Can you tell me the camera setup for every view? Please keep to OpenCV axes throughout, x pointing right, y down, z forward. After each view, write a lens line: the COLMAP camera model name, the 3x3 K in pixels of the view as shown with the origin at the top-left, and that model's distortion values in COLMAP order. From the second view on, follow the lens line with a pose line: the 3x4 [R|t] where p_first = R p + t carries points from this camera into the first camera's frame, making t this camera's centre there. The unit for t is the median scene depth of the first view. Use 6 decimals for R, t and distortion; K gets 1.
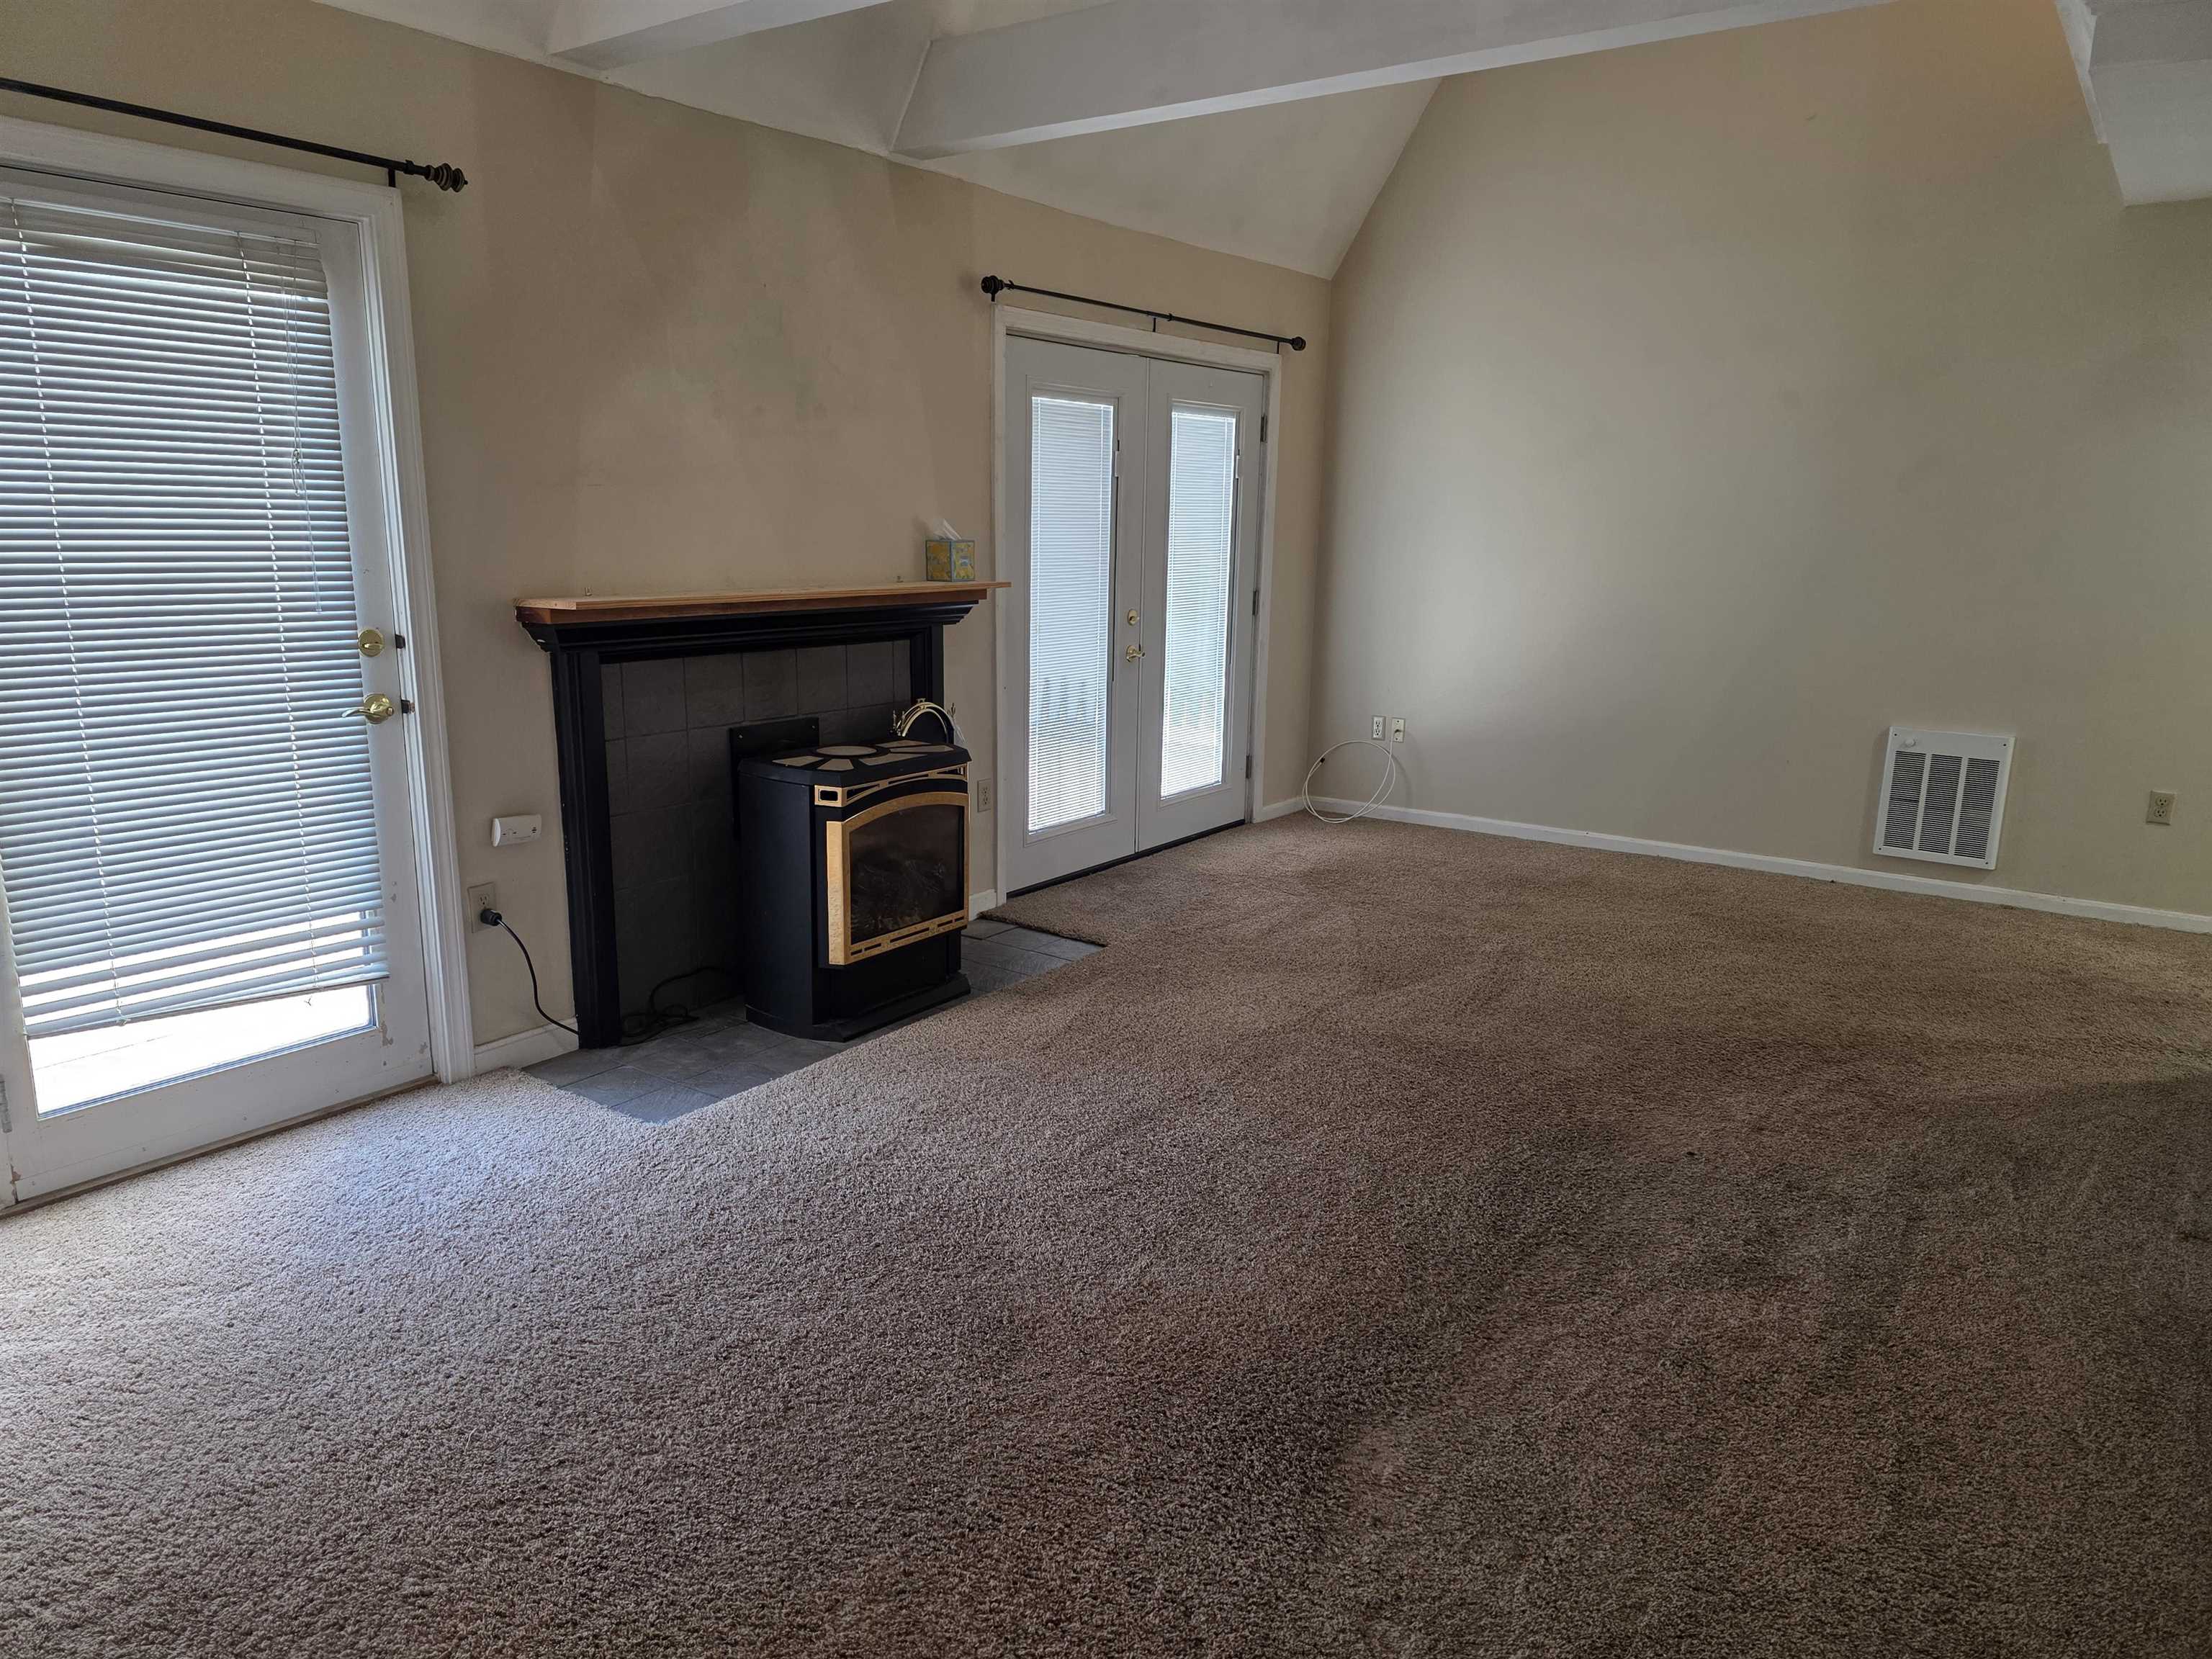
lens RADIAL K [[1485.3, 0, 1111.2], [0, 1485.3, 830.6], [0, 0, 1]] dist [0.057862, -0.055028]
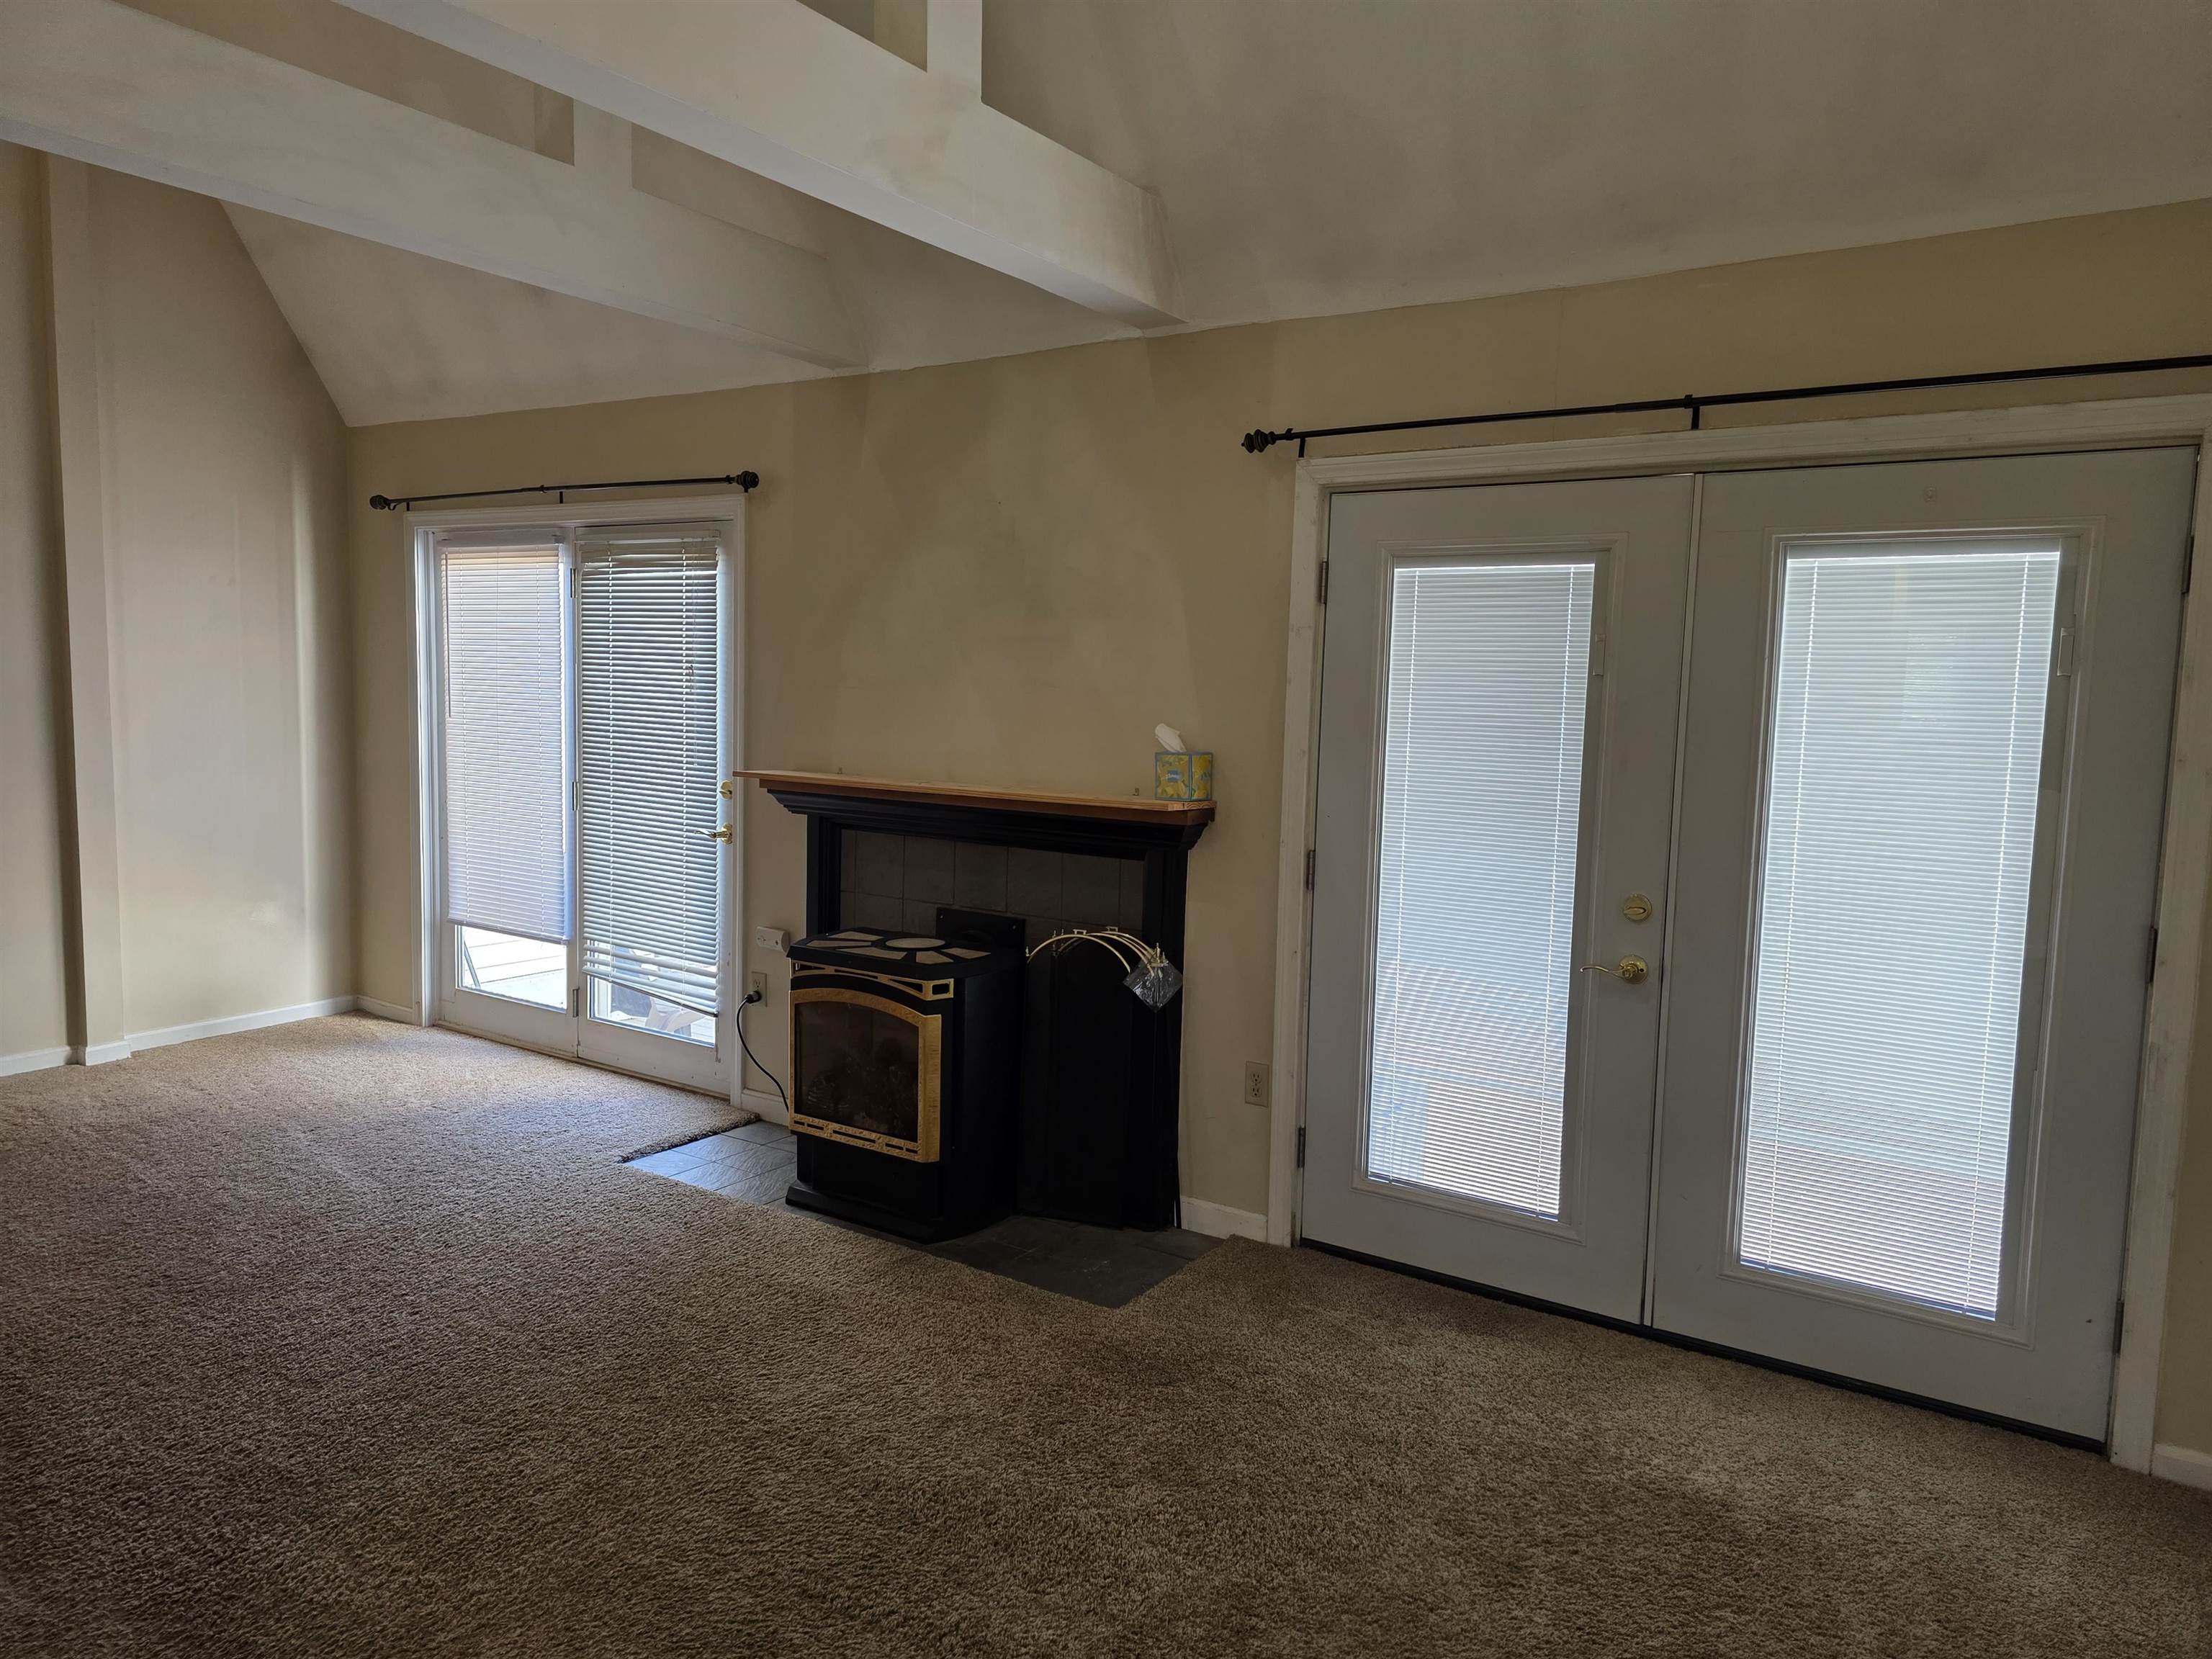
lens RADIAL K [[1485.3, 0, 1108.8], [0, 1485.3, 833.2], [0, 0, 1]] dist [0.057862, -0.055028]
pose [[0.035705, 0.081806, -0.996009, 0.815466], [-0.242846, 0.967481, 0.070757, -0.227811], [0.969408, 0.239350, 0.054410, 1.053906]]
